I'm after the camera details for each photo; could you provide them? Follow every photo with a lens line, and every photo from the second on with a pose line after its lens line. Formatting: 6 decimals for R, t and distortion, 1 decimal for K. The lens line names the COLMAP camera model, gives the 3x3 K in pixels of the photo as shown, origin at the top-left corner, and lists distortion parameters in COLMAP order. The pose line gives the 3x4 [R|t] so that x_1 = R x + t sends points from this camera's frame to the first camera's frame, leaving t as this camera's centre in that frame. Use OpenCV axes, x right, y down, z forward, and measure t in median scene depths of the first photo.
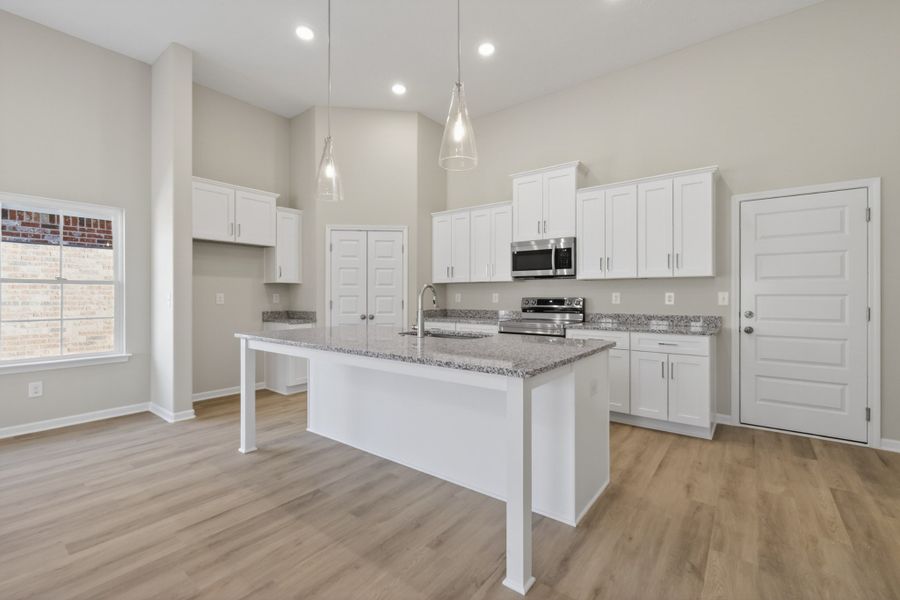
lens RADIAL K [[392.5, 0, 451.4], [0, 392.5, 297.0], [0, 0, 1]] dist [0.003310, -0.000275]
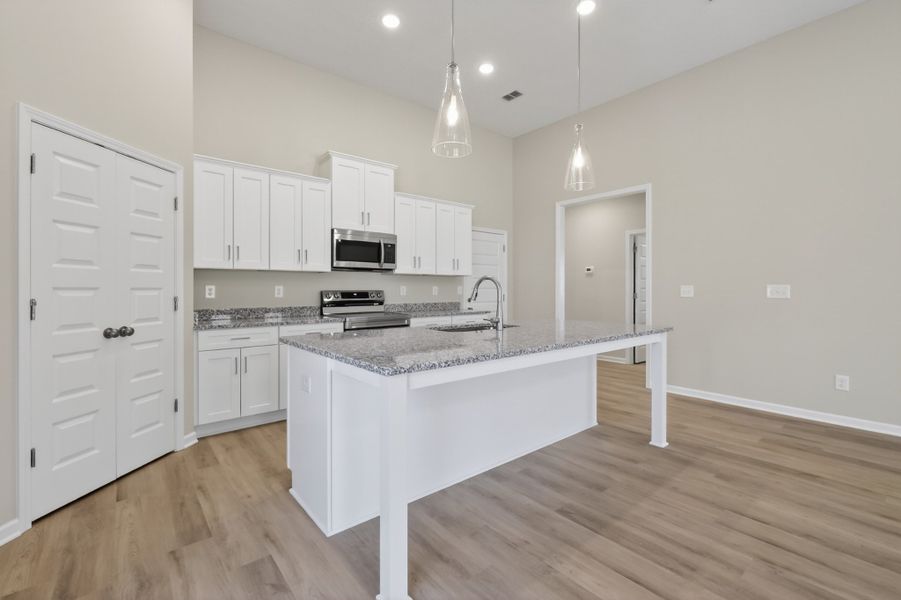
lens RADIAL K [[392.9, 0, 453.1], [0, 392.9, 292.2], [0, 0, 1]] dist [0.003310, -0.000275]
pose [[0.220502, -0.006613, 0.975364, -0.697956], [0.003219, 0.999977, 0.006053, 0.000553], [-0.975381, 0.001805, 0.220518, 0.583563]]
